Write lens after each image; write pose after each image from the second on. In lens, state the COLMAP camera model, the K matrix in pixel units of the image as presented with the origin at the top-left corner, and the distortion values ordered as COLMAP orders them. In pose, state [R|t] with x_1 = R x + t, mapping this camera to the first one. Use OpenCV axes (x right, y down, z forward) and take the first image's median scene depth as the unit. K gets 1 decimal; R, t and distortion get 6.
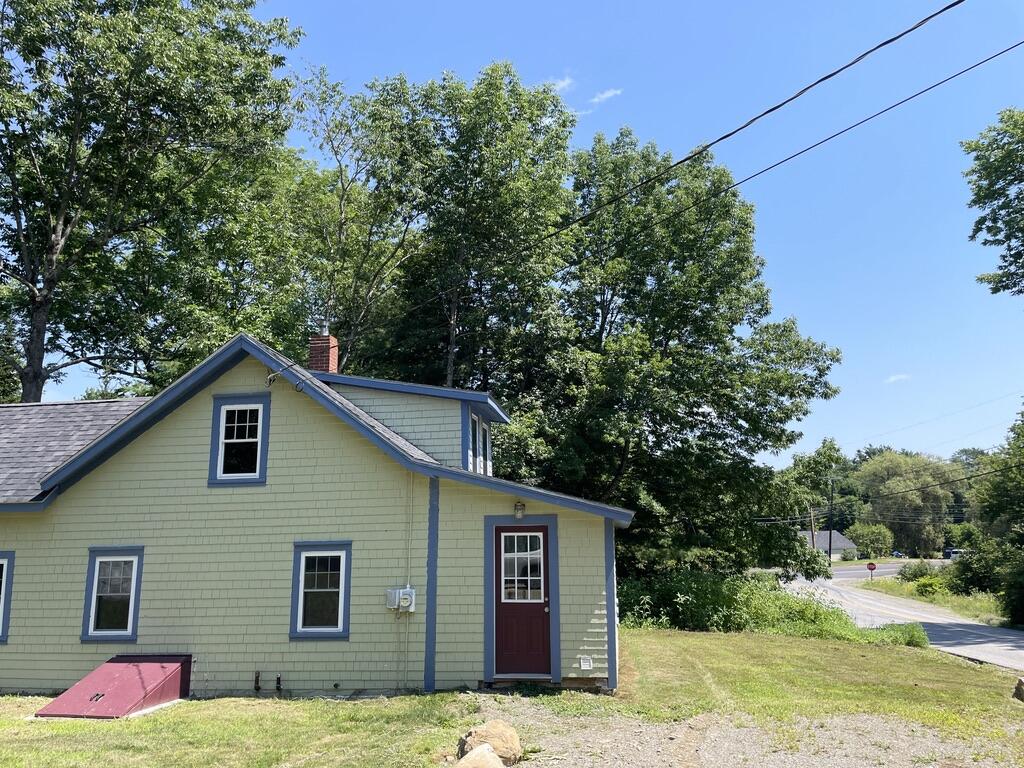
lens RADIAL K [[781.5, 0, 512.0], [0, 781.5, 384.0], [0, 0, 1]] dist [0.081418, -0.105415]
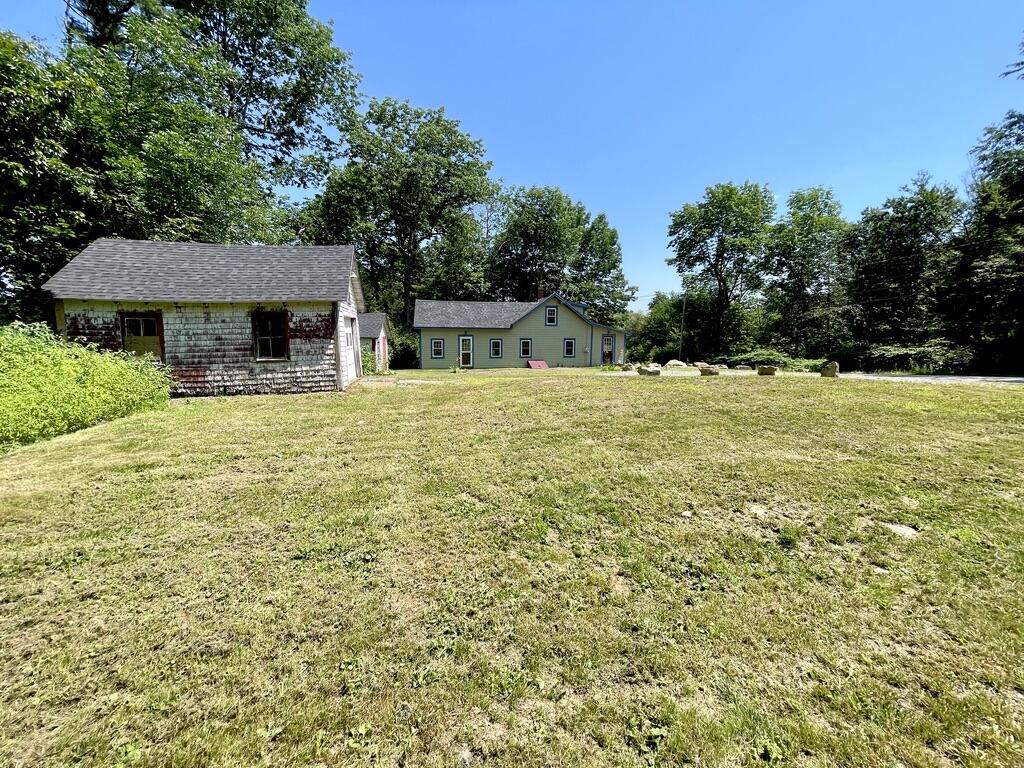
lens RADIAL K [[408.5, 0, 512.0], [0, 408.5, 384.0], [0, 0, 1]] dist [-0.000941, 0.000140]
pose [[0.960928, -0.008363, 0.276672, -0.450603], [-0.070515, 0.959168, 0.273904, -0.067813], [-0.267666, -0.282712, 0.921102, -0.458054]]
